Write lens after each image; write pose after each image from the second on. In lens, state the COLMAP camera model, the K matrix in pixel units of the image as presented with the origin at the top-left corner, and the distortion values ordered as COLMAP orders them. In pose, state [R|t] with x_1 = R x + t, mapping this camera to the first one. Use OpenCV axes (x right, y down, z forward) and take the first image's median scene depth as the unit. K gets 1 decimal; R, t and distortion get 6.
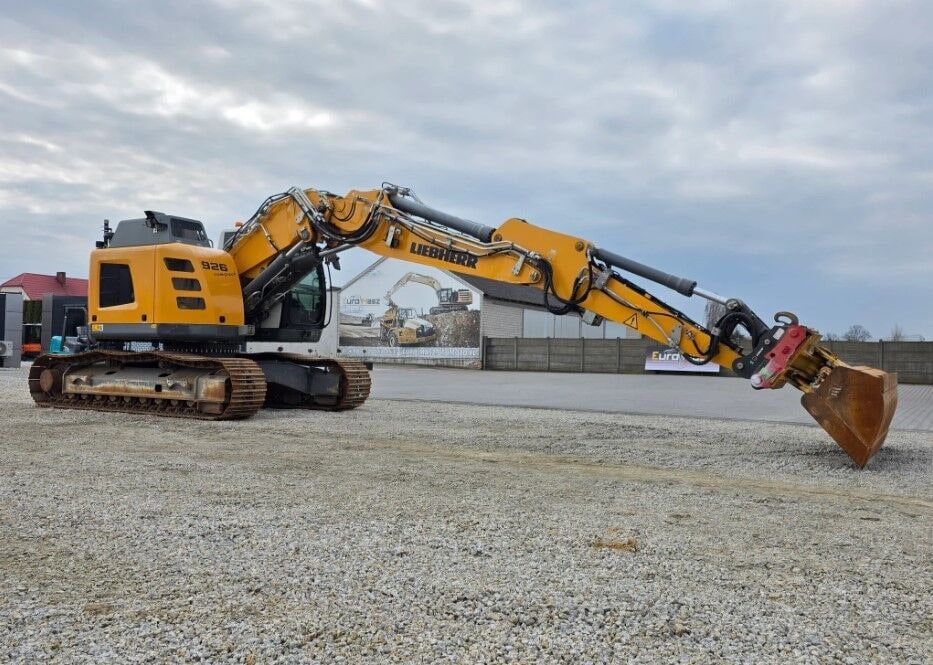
lens RADIAL K [[795.0, 0, 466.5], [0, 795.0, 332.5], [0, 0, 1]] dist [0.099586, -0.132638]
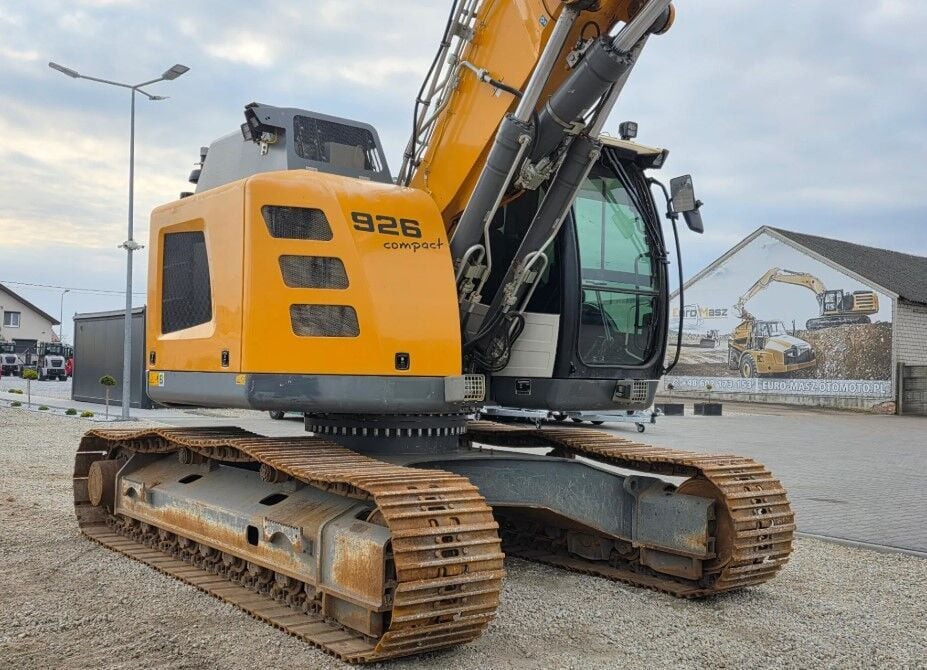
lens RADIAL K [[953.9, 0, 453.5], [0, 953.9, 348.6], [0, 0, 1]] dist [0.160183, -0.304408]
pose [[0.931401, -0.004485, -0.363968, -0.099644], [0.003204, 0.999986, -0.004123, -0.017530], [0.363981, 0.002674, 0.931402, 0.502832]]
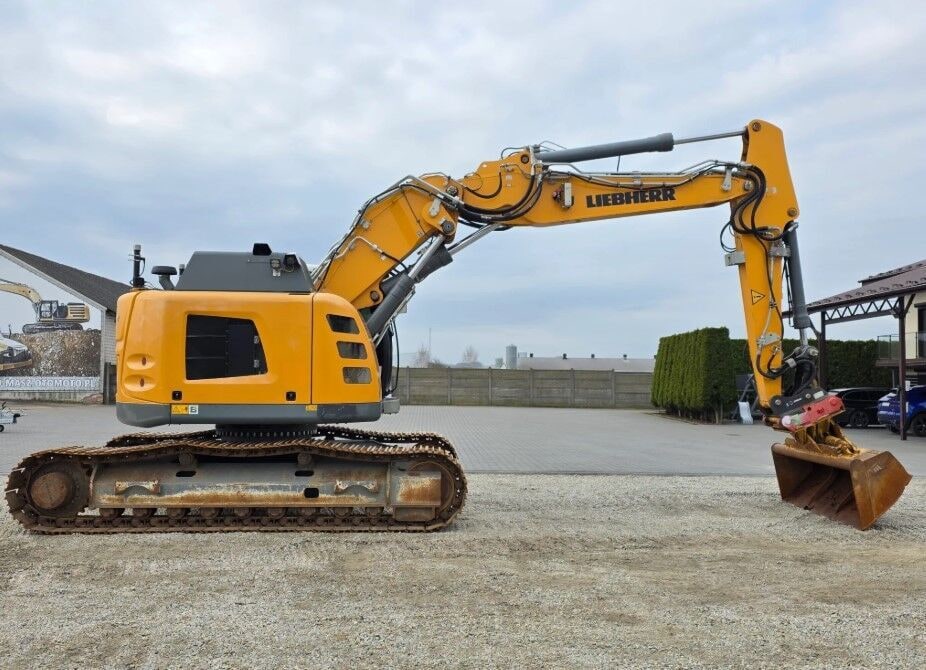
lens RADIAL K [[856.6, 0, 463.0], [0, 856.6, 335.0], [0, 0, 1]] dist [0.182821, -0.342651]
pose [[0.837253, 0.015504, 0.546595, -0.590193], [-0.009733, 0.999862, -0.013452, -0.054255], [-0.546728, 0.005943, 0.837289, 0.229966]]
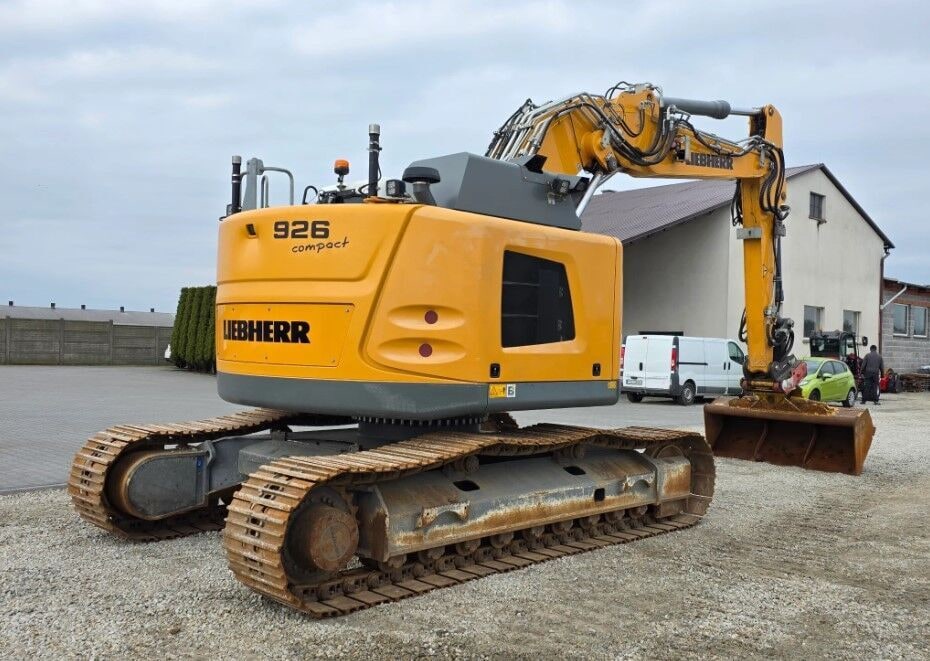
lens RADIAL K [[843.7, 0, 473.2], [0, 843.7, 337.3], [0, 0, 1]] dist [0.125141, -0.176346]
pose [[0.247255, -0.008460, 0.968914, -0.822943], [-0.050260, 0.998504, 0.021544, -0.040705], [-0.967646, -0.054025, 0.246460, 0.801083]]
